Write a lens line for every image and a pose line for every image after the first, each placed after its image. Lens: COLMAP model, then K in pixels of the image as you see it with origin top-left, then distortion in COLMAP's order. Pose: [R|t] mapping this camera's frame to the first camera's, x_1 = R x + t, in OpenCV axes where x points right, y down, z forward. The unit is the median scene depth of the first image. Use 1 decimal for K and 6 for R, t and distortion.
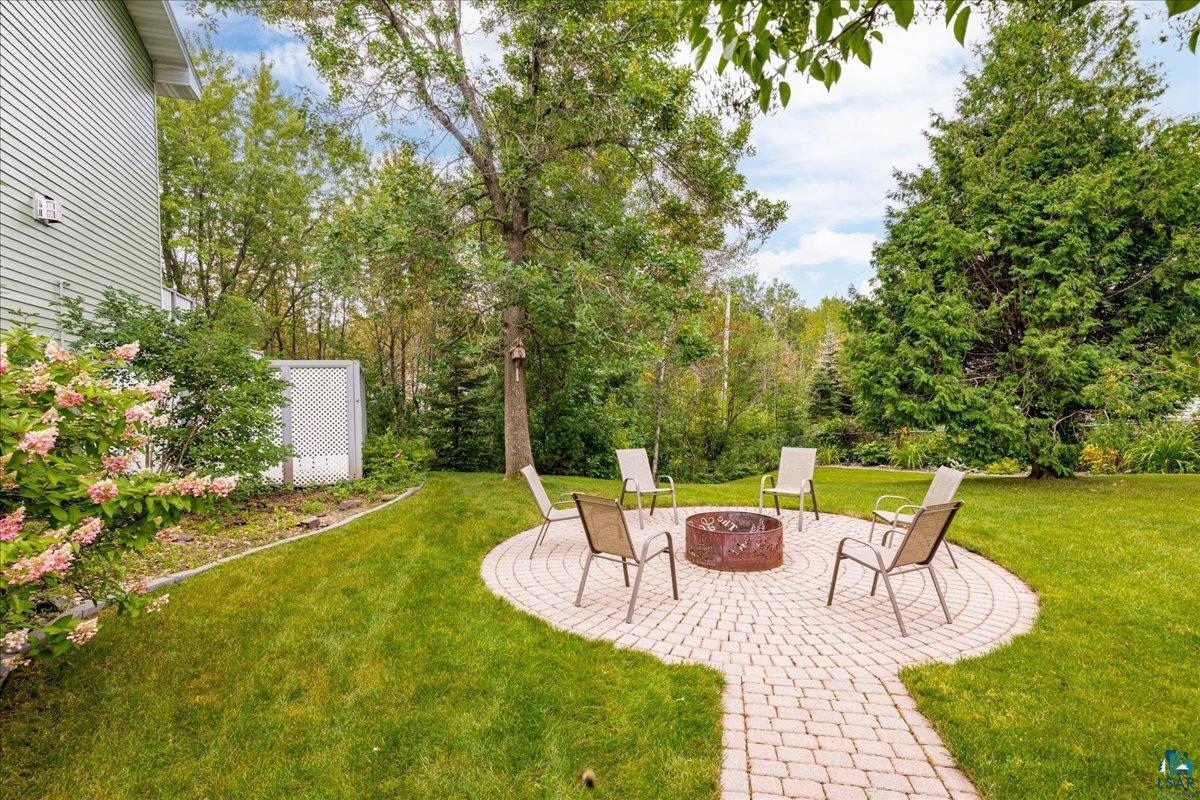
lens RADIAL K [[583.5, 0, 598.5], [0, 583.5, 385.7], [0, 0, 1]] dist [0.001129, 0.000391]
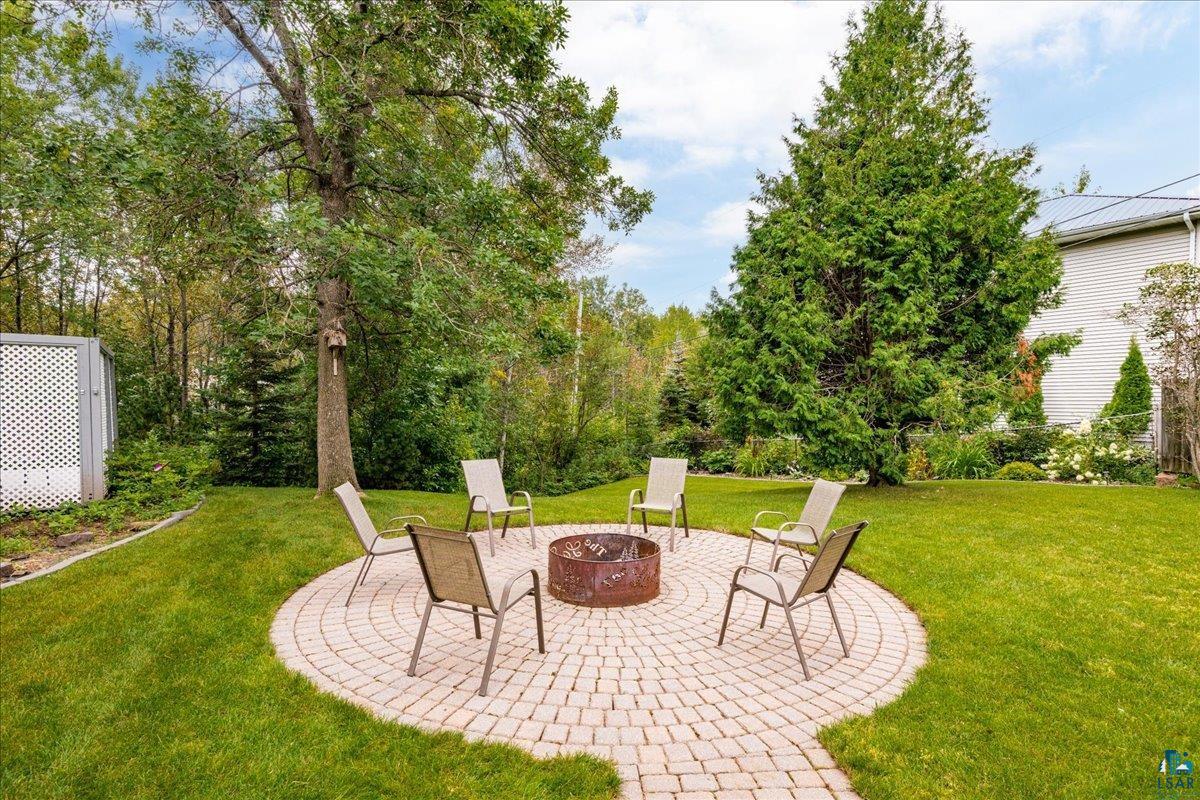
lens RADIAL K [[584.2, 0, 597.5], [0, 584.2, 419.8], [0, 0, 1]] dist [0.000593, 0.000629]
pose [[0.962927, 0.016089, 0.269281, -0.007618], [-0.029423, 0.998529, 0.045552, 0.007641], [-0.268152, -0.051787, 0.961984, 0.139744]]
